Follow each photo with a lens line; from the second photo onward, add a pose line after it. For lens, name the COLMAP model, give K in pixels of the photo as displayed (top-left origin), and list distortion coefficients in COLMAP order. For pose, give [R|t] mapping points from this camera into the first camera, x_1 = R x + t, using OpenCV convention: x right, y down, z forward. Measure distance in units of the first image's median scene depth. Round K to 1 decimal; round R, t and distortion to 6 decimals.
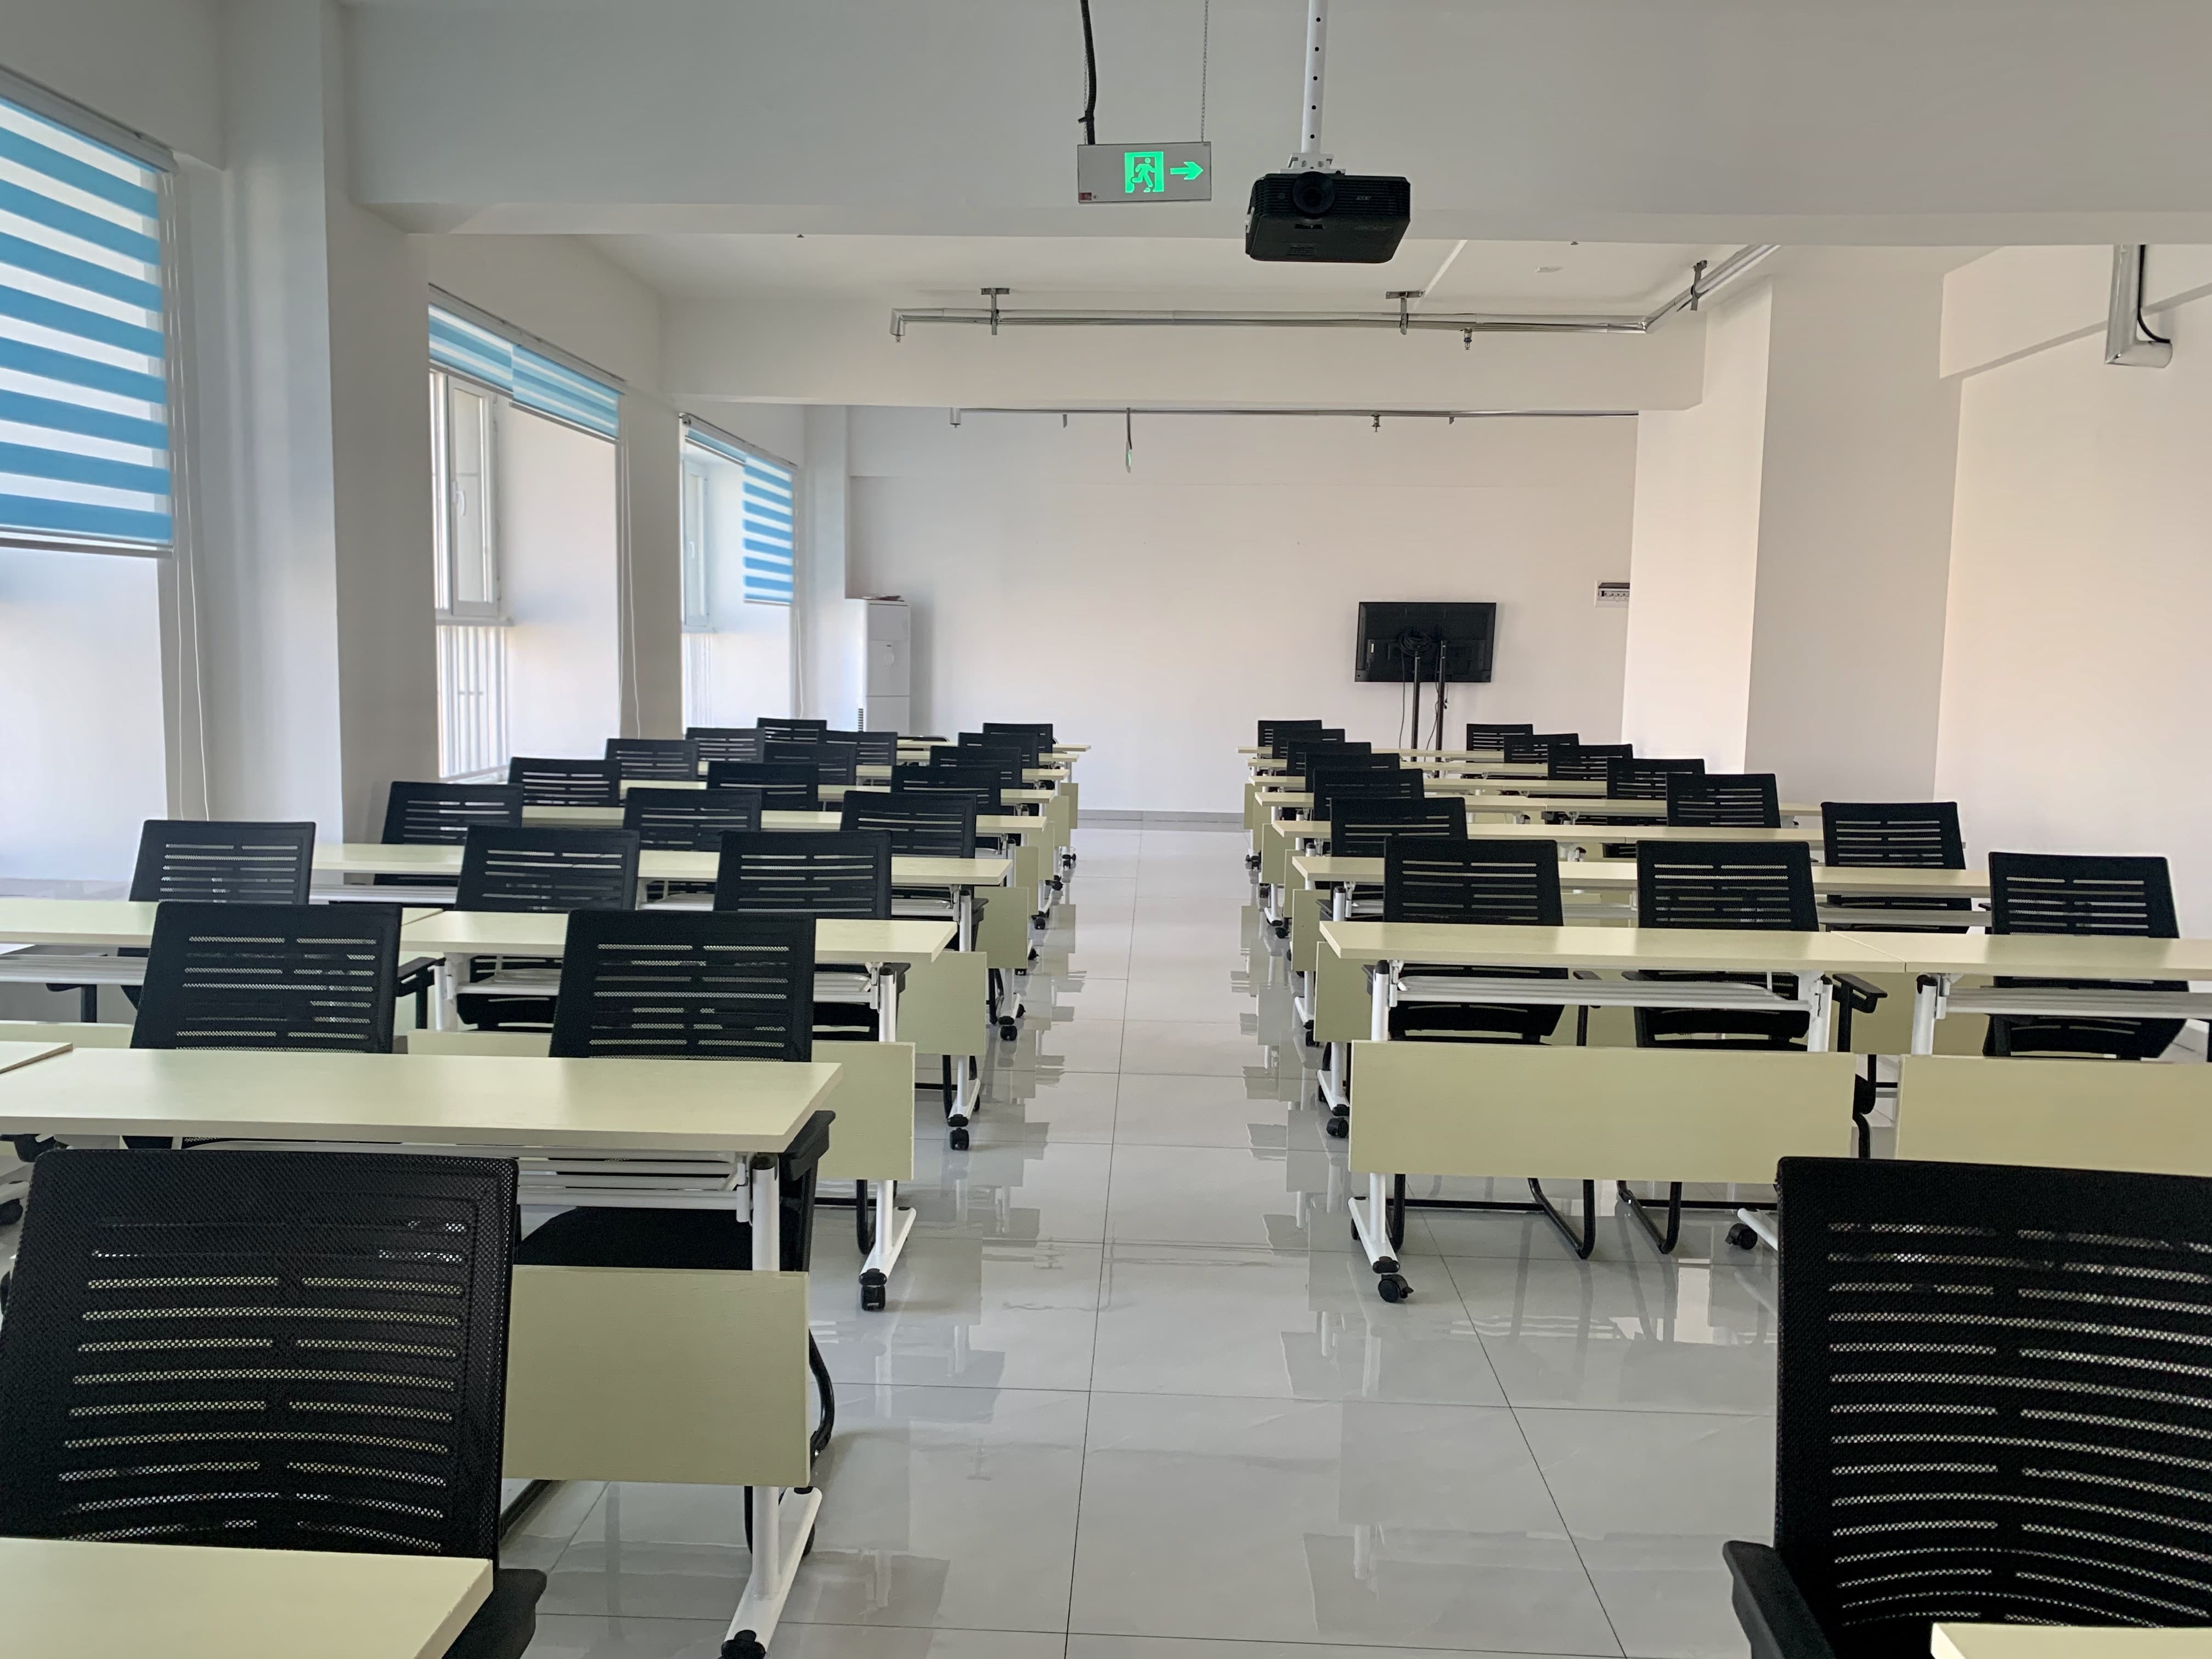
lens RADIAL K [[1693.4, 0, 1038.2], [0, 1693.4, 822.0], [0, 0, 1]] dist [0.103227, -0.171366]
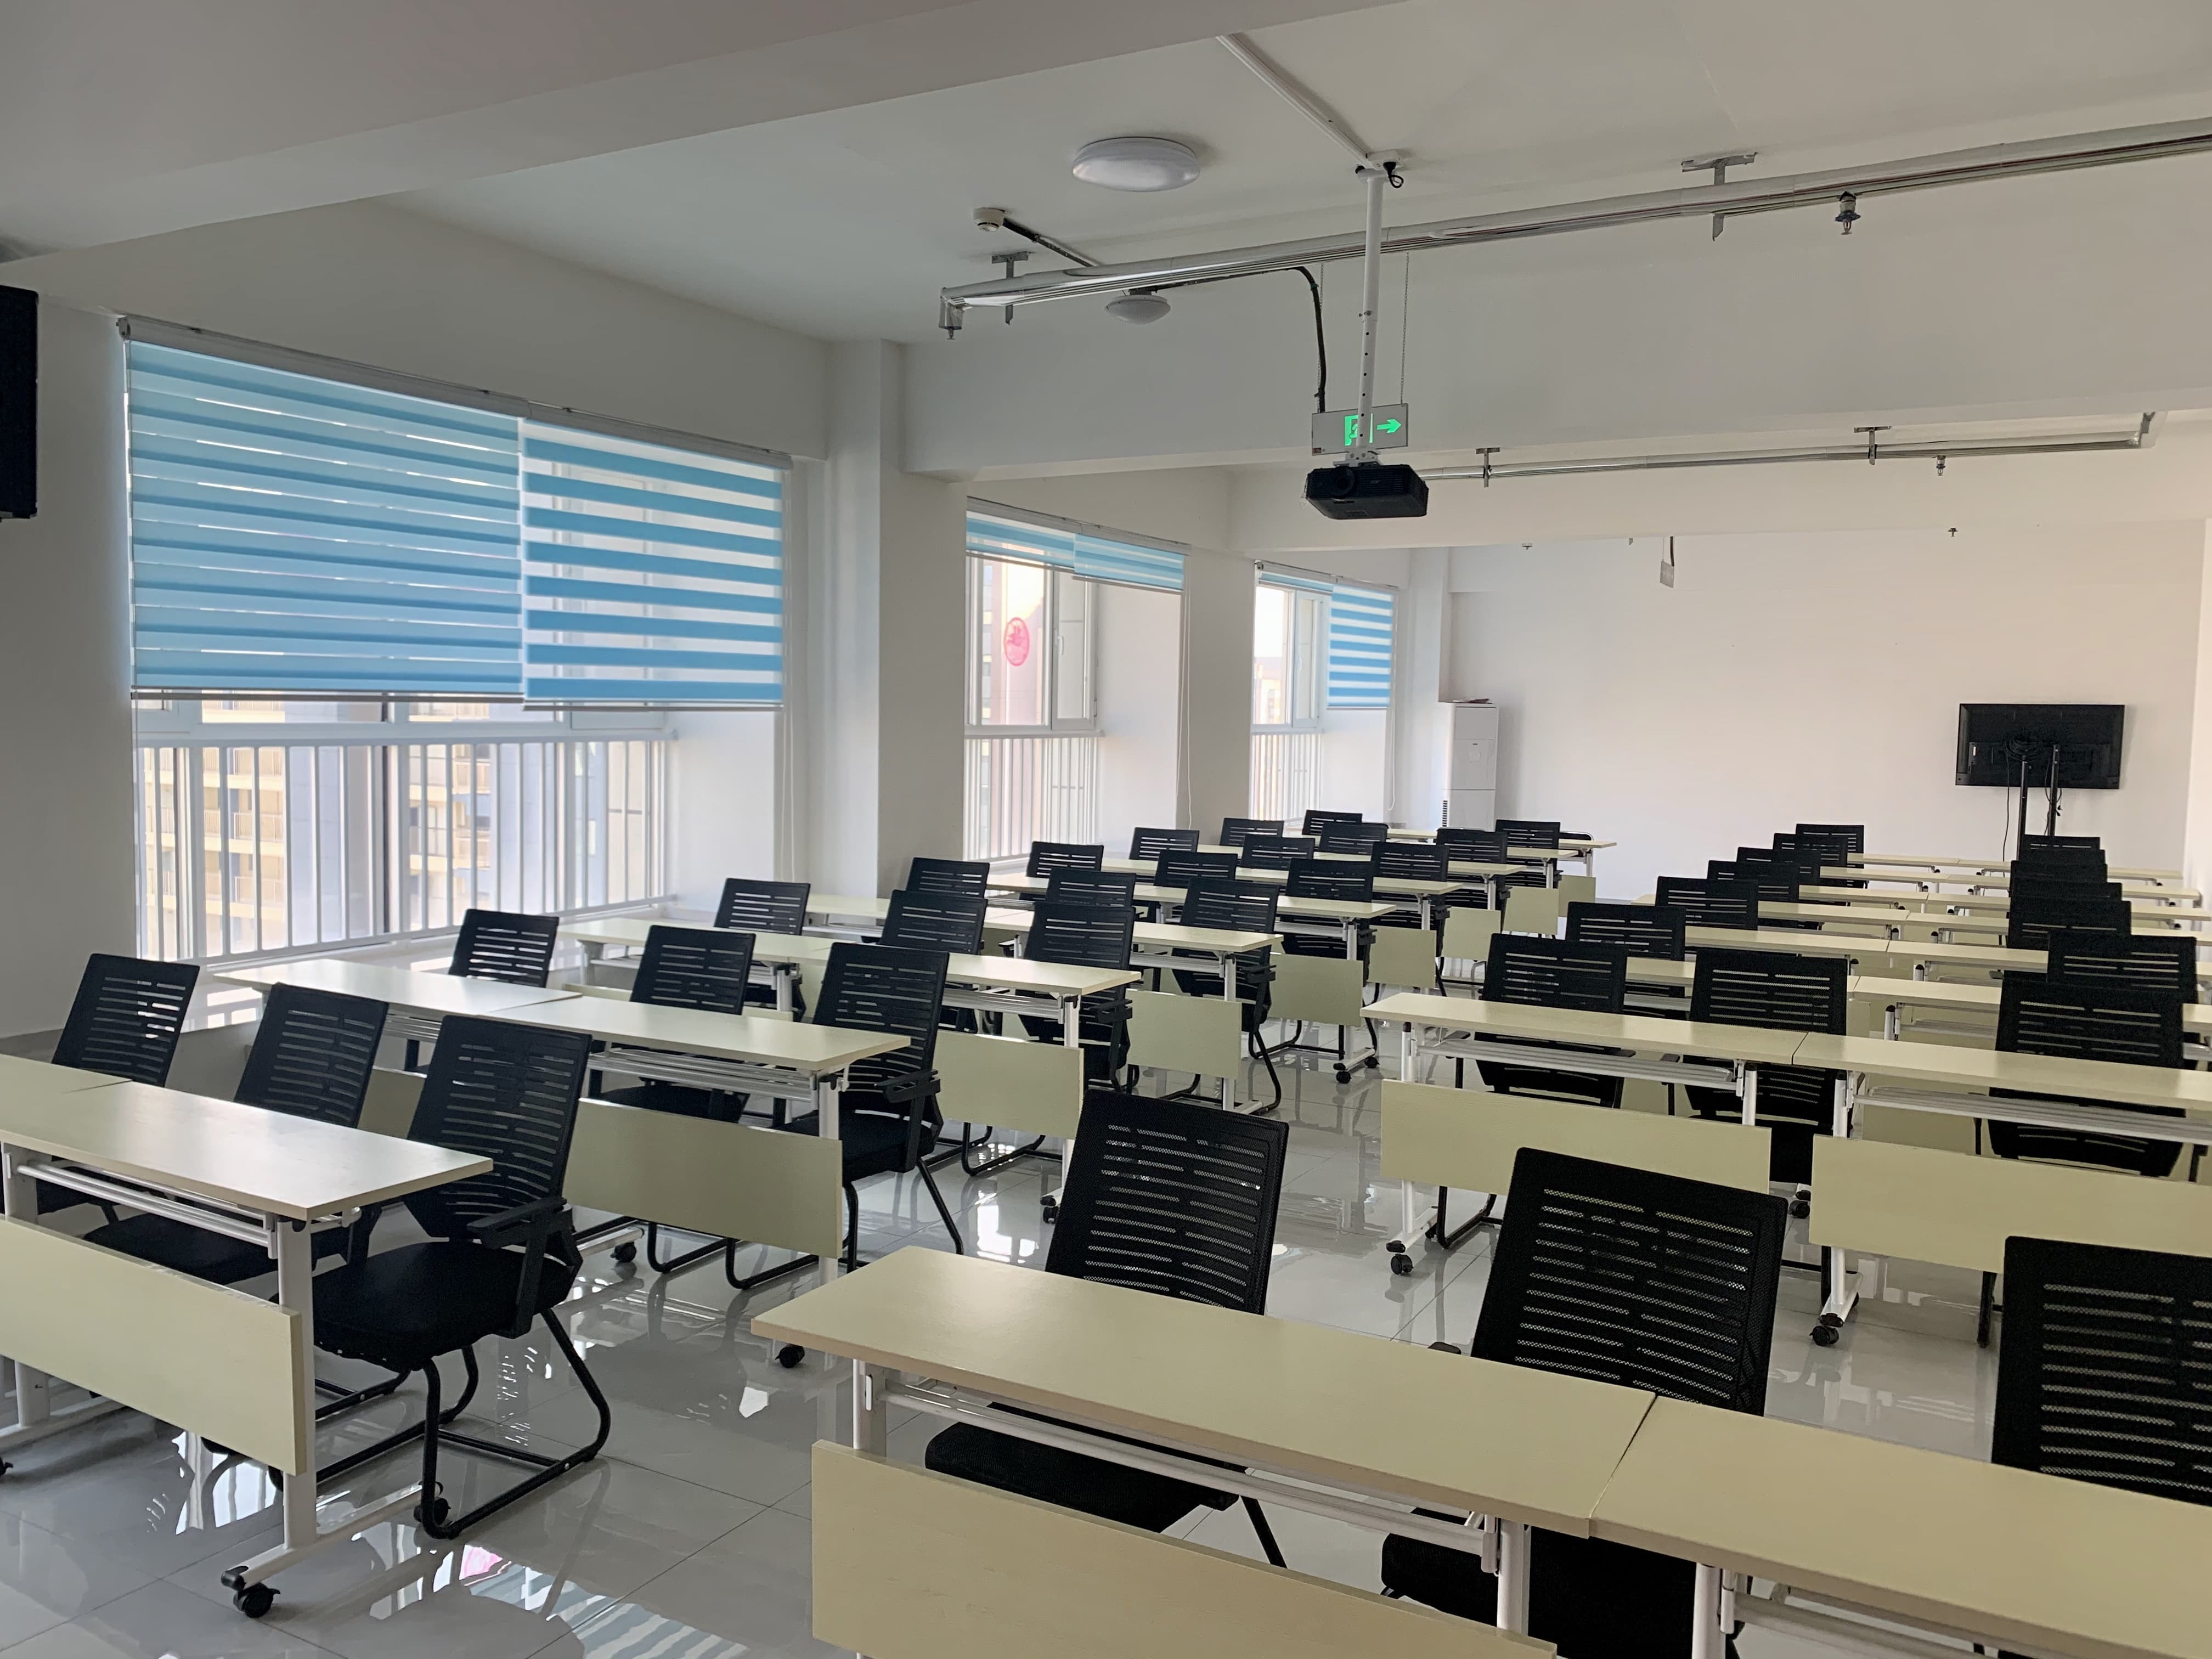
lens RADIAL K [[1693.4, 0, 1038.2], [0, 1693.4, 822.0], [0, 0, 1]] dist [0.103227, -0.171366]
pose [[0.883422, 0.029665, -0.467638, 0.262793], [-0.048782, 0.998394, -0.028821, -0.011135], [0.466032, 0.048273, 0.883450, -0.158992]]
